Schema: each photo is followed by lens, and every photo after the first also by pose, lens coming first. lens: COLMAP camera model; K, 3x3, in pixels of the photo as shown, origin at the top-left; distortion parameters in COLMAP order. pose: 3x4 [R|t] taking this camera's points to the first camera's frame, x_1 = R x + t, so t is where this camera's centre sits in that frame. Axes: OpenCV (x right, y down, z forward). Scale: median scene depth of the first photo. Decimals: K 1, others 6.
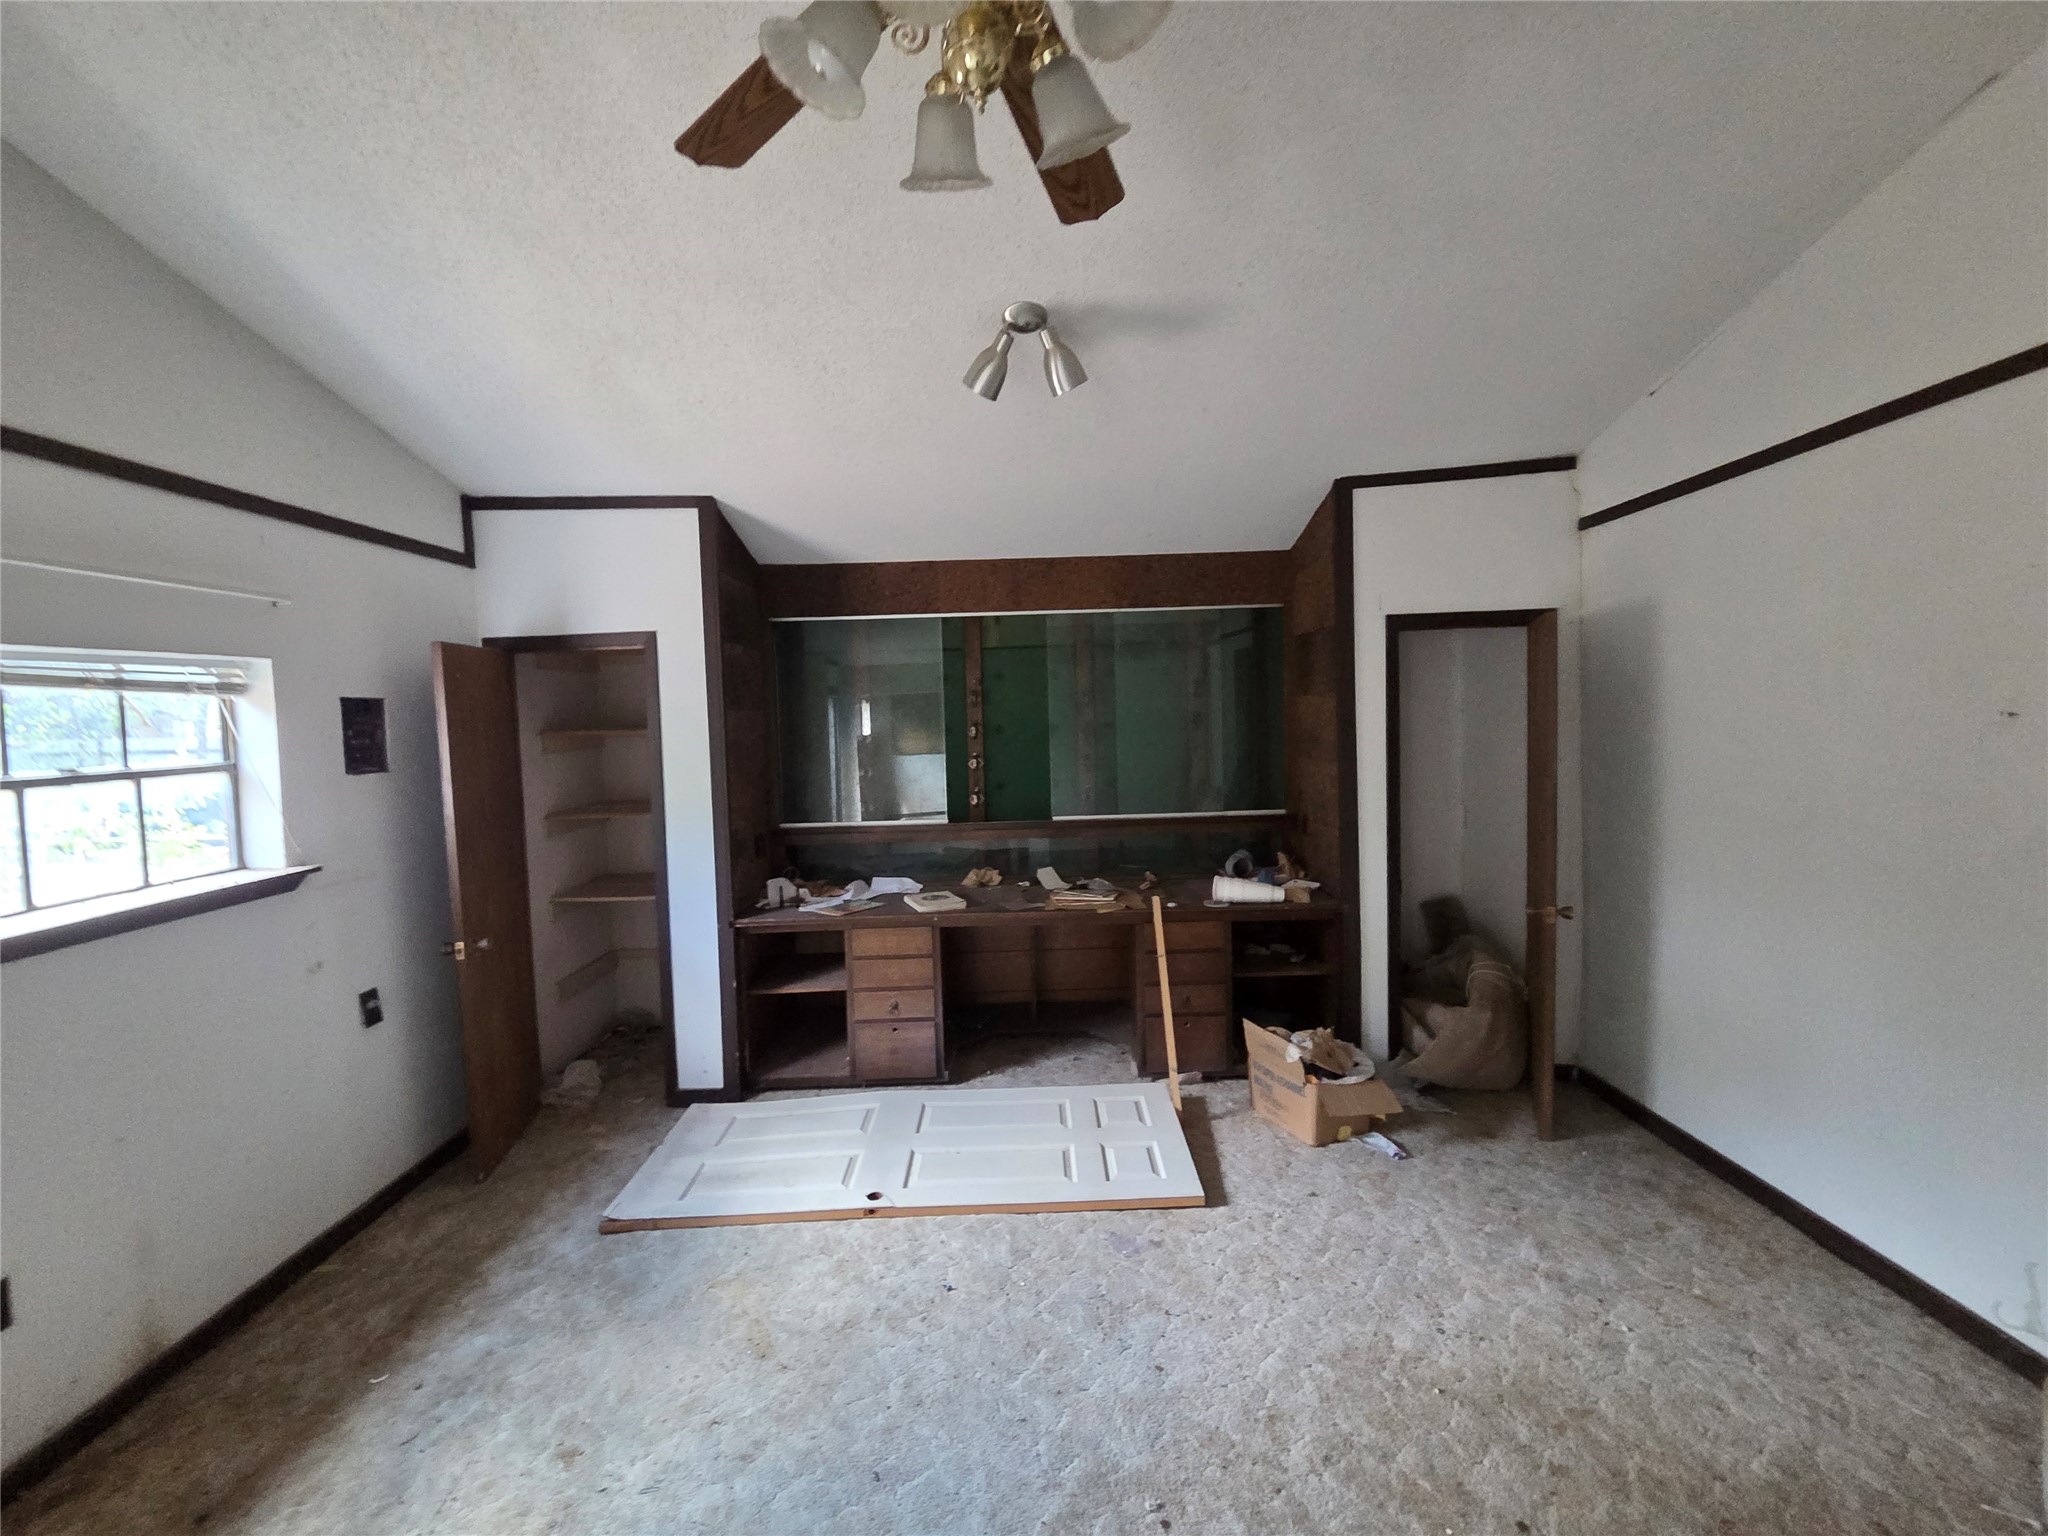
lens RADIAL K [[848.8, 0, 1018.8], [0, 848.8, 778.1], [0, 0, 1]] dist [-0.002811, 0.001127]
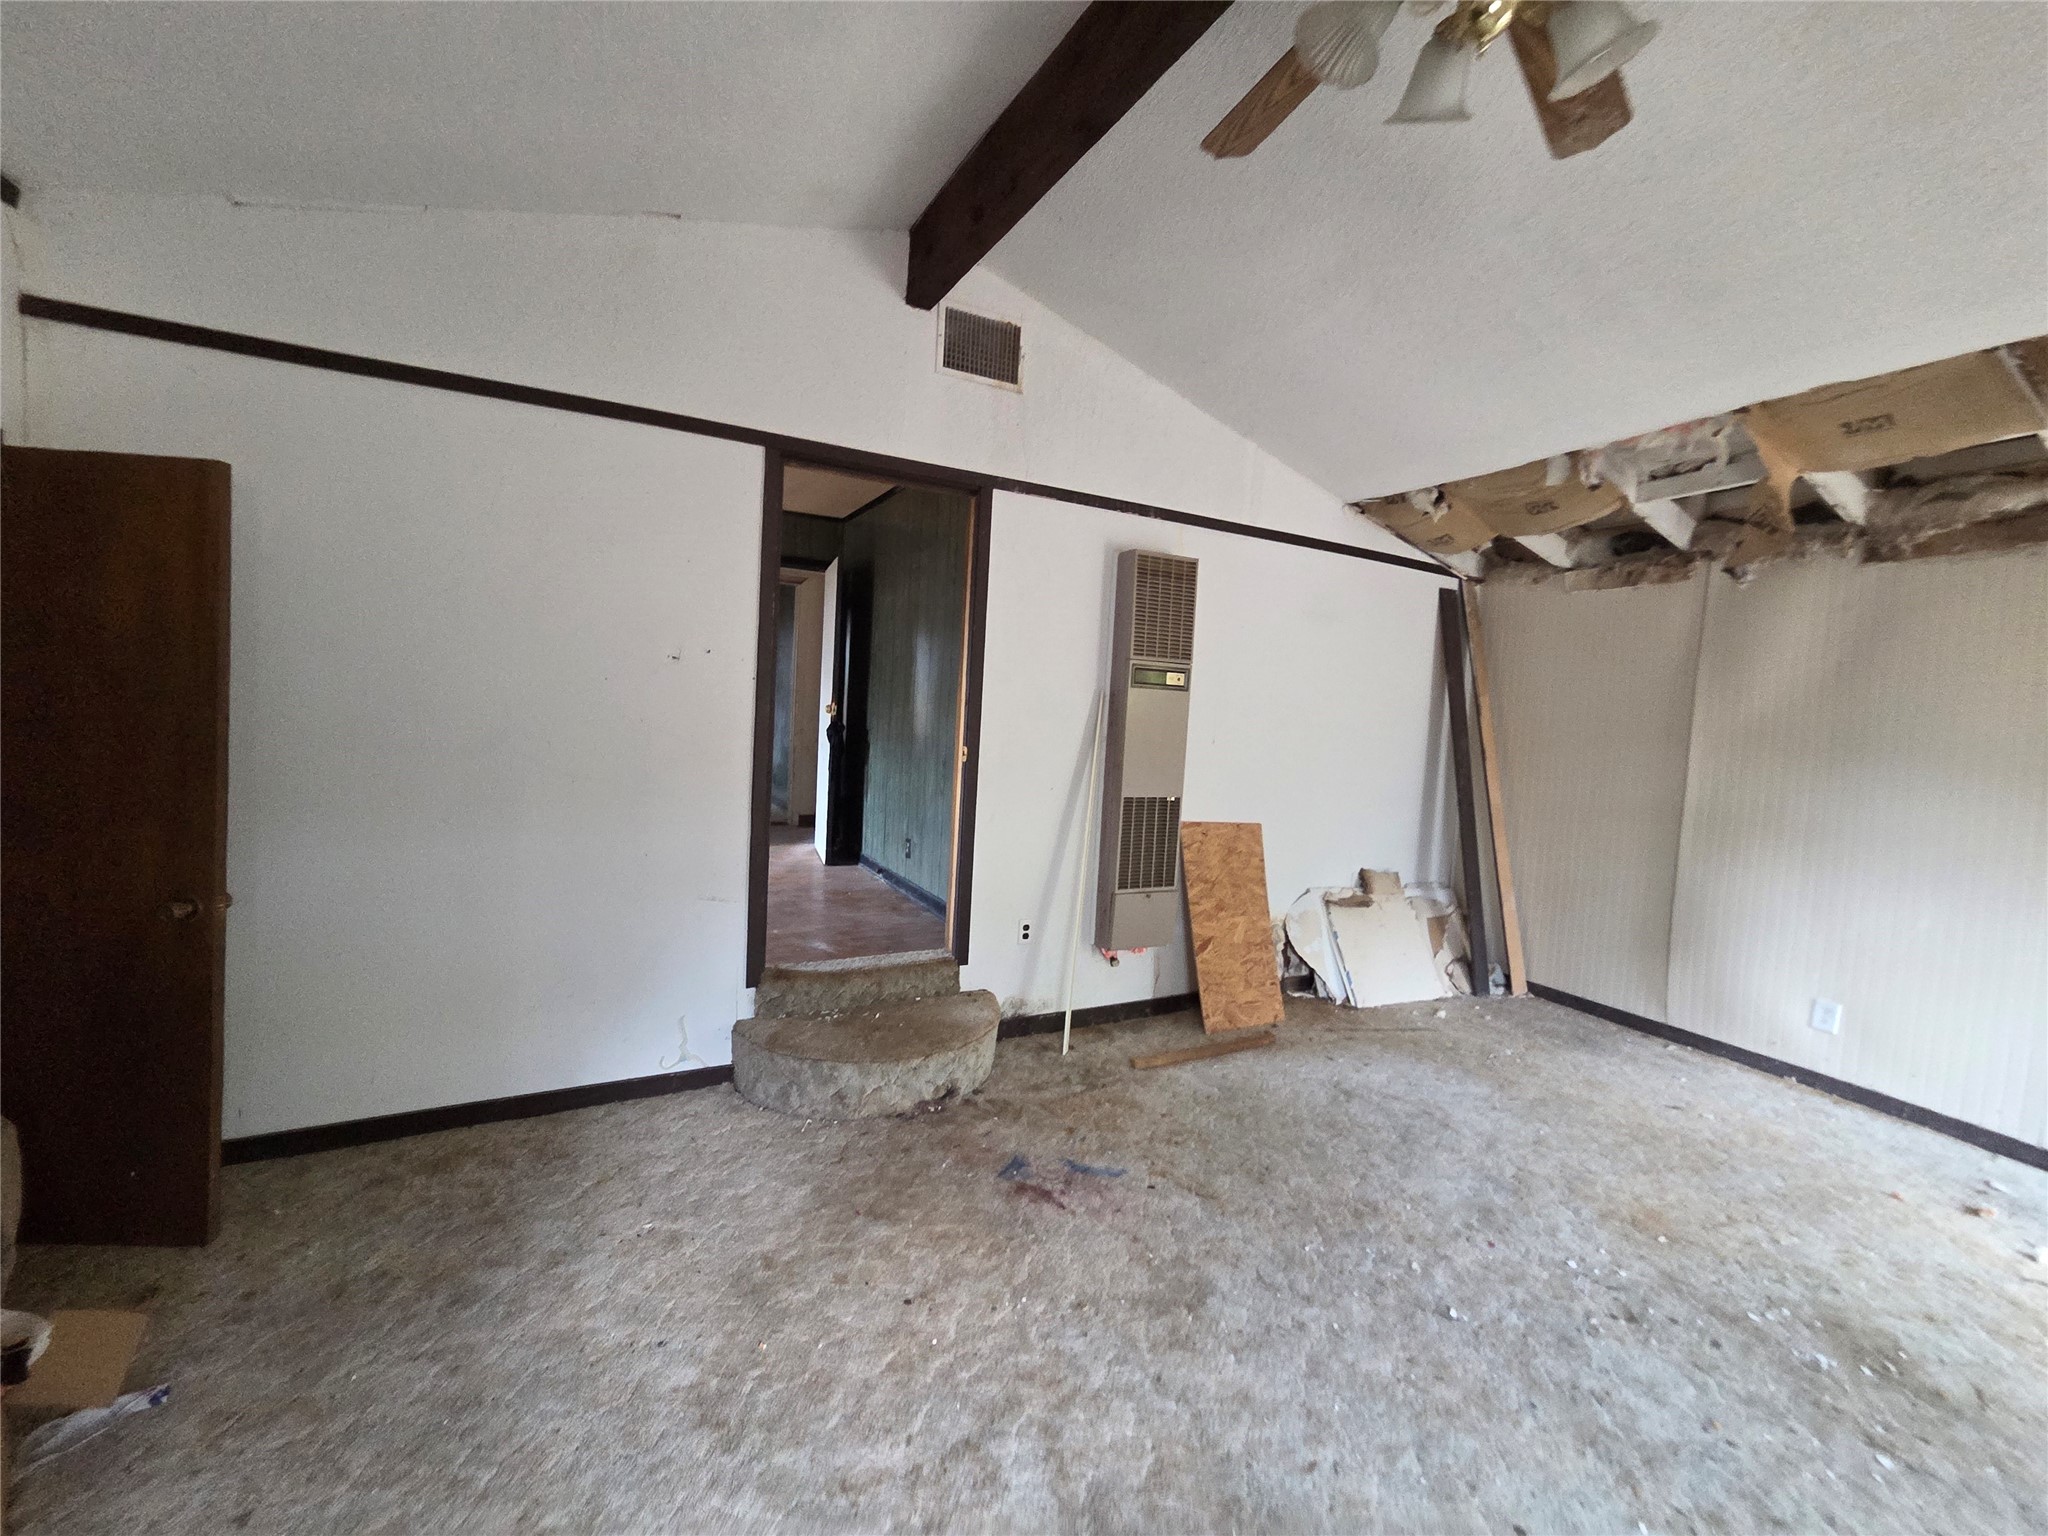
lens RADIAL K [[848.8, 0, 1018.8], [0, 848.8, 778.1], [0, 0, 1]] dist [-0.002811, 0.001127]
pose [[-0.473480, -0.062789, 0.878564, -0.366744], [0.029464, 0.995769, 0.087044, 0.019121], [-0.880311, 0.067099, -0.469627, 0.992959]]
